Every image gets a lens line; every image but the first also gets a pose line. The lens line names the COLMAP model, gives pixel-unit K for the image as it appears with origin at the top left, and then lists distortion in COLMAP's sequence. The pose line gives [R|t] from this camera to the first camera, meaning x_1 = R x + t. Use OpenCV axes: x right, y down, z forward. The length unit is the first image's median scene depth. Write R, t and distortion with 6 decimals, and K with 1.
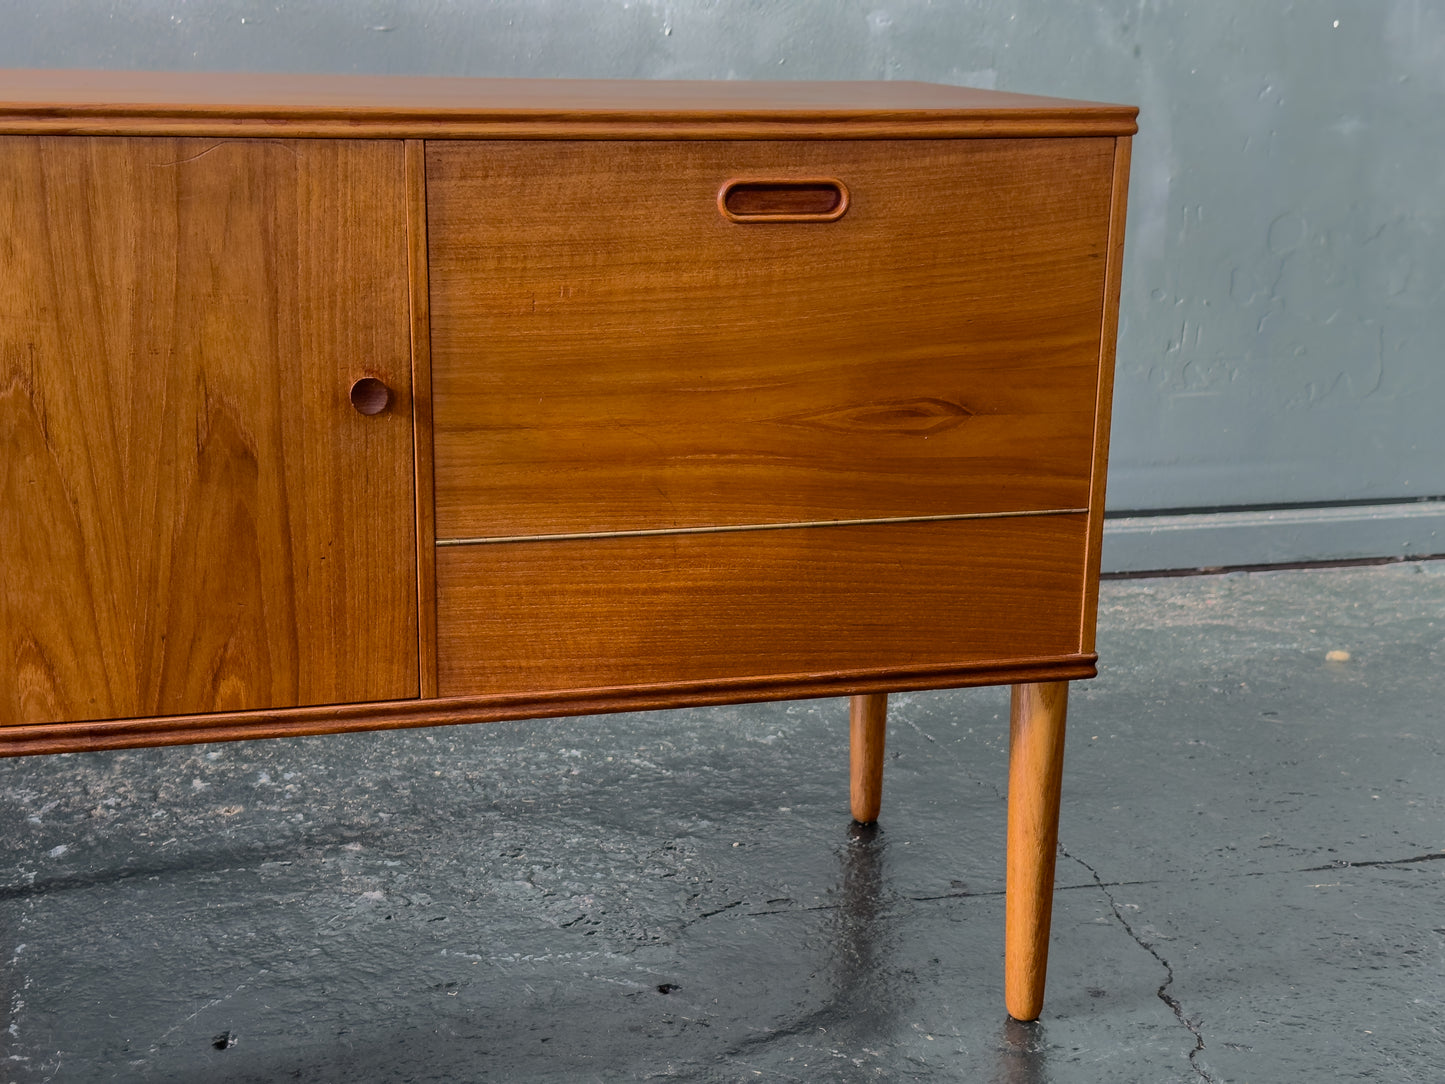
lens RADIAL K [[2006.6, 0, 727.4], [0, 2006.6, 556.8], [0, 0, 1]] dist [0.188683, -0.369972]
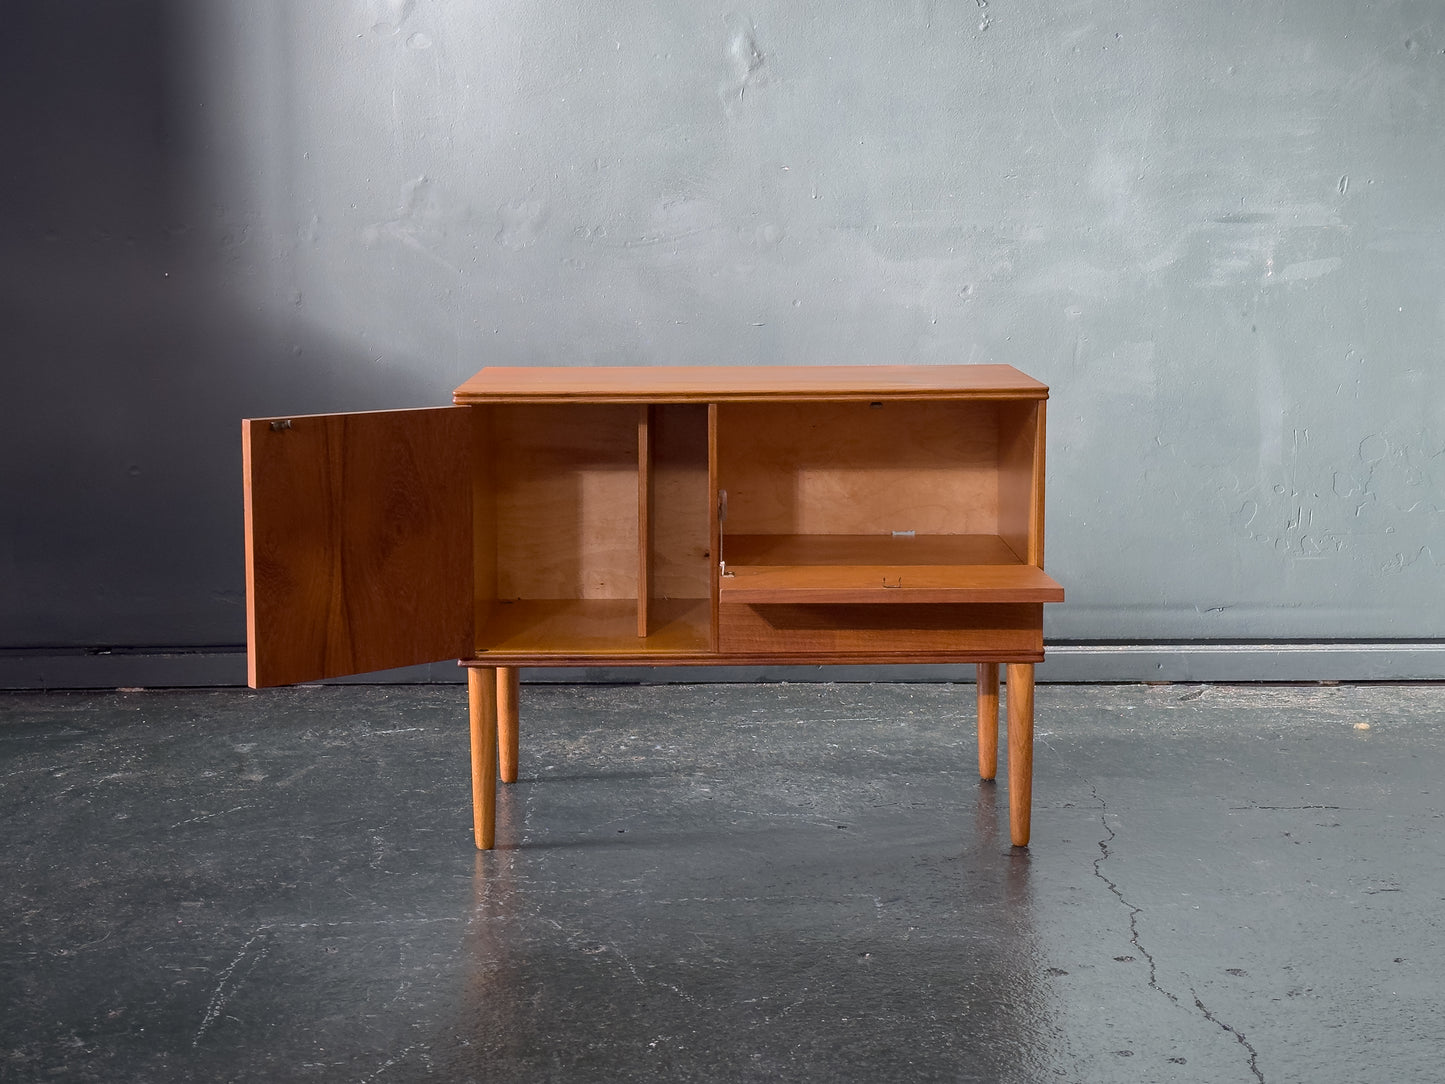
lens RADIAL K [[2286.1, 0, 738.9], [0, 2286.1, 509.9], [0, 0, 1]] dist [0.154790, -0.069748]
pose [[0.972225, 0.010344, -0.233819, 0.323642], [-0.041324, 0.990914, -0.127990, 0.165299], [0.230370, 0.134097, 0.963819, -0.996172]]
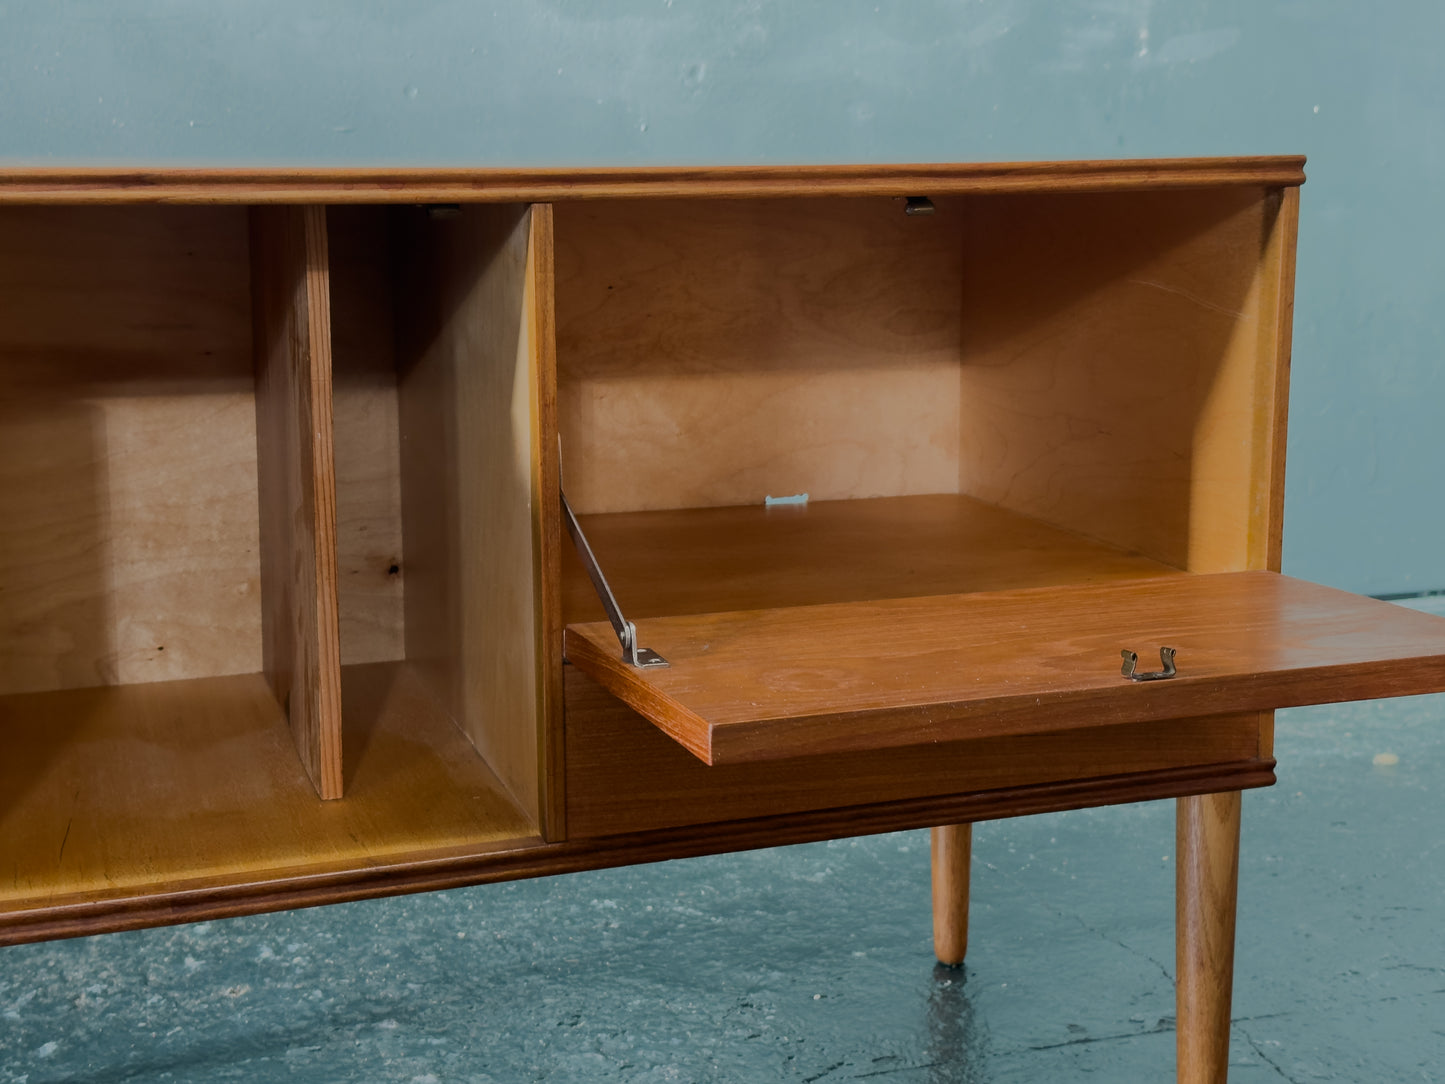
lens RADIAL K [[2052.9, 0, 739.3], [0, 2052.9, 536.4], [0, 0, 1]] dist [0.212036, -0.513582]
pose [[0.995500, -0.037410, 0.087065, -0.100645], [0.044025, 0.996186, -0.075333, 0.006890], [-0.083915, 0.078827, 0.993350, 0.072164]]
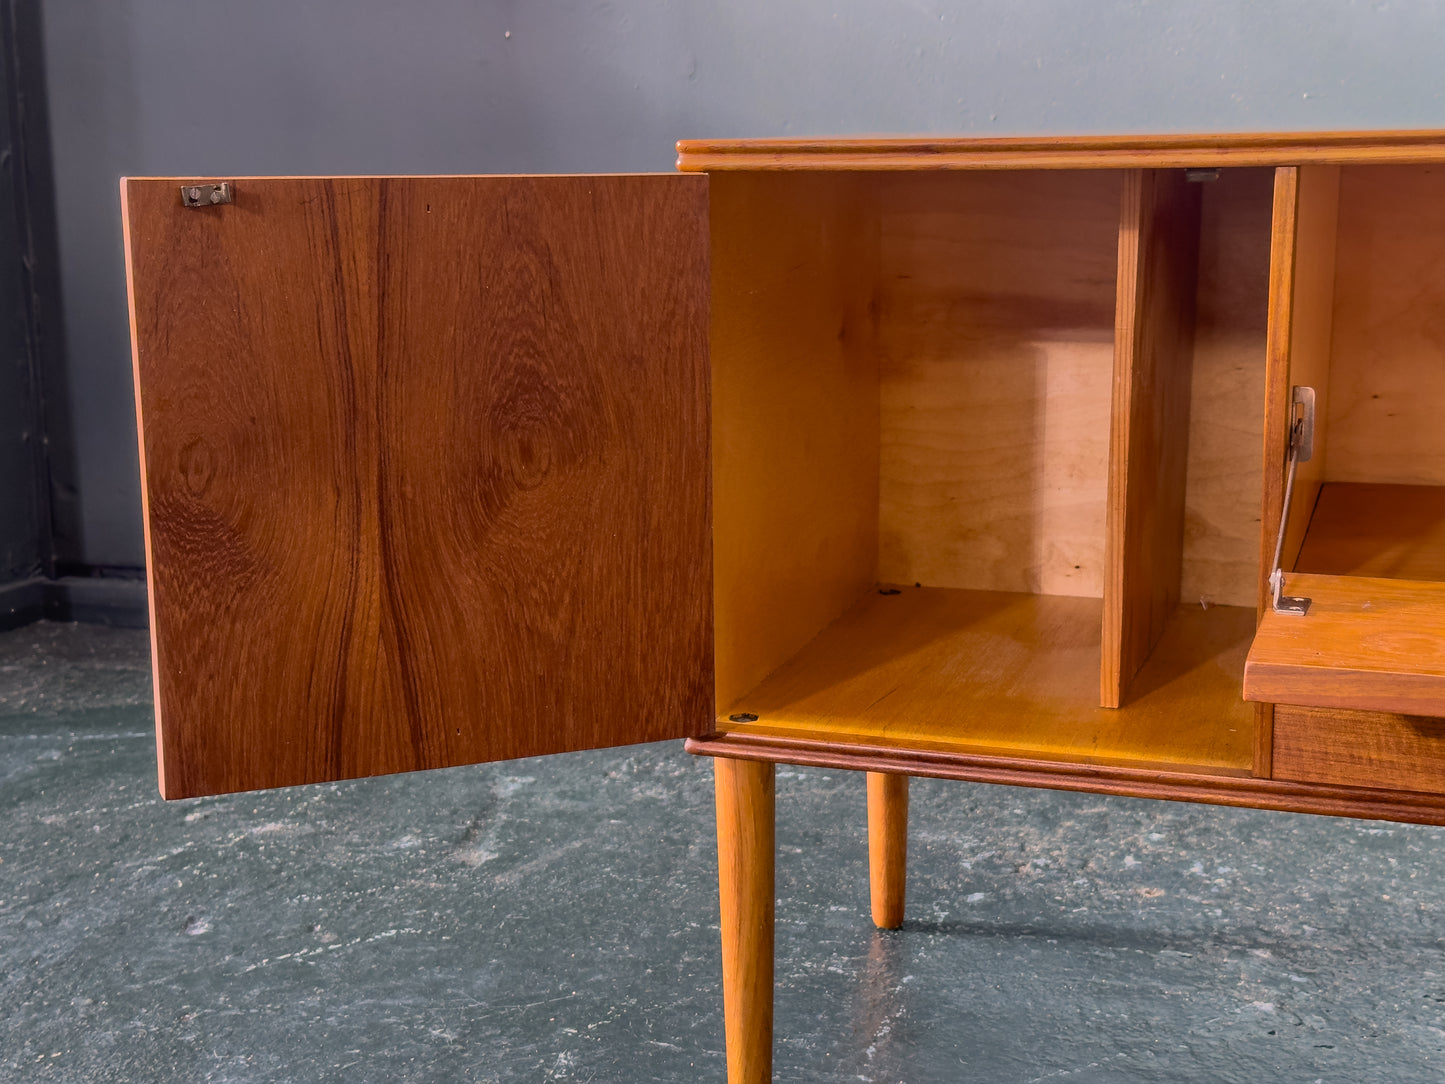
lens RADIAL K [[2052.9, 0, 739.3], [0, 2052.9, 536.4], [0, 0, 1]] dist [0.212036, -0.513582]
pose [[0.842007, 0.079357, -0.533597, 0.103631], [-0.117378, 0.992374, -0.037633, 0.017841], [0.526541, 0.094320, 0.844901, 0.051575]]
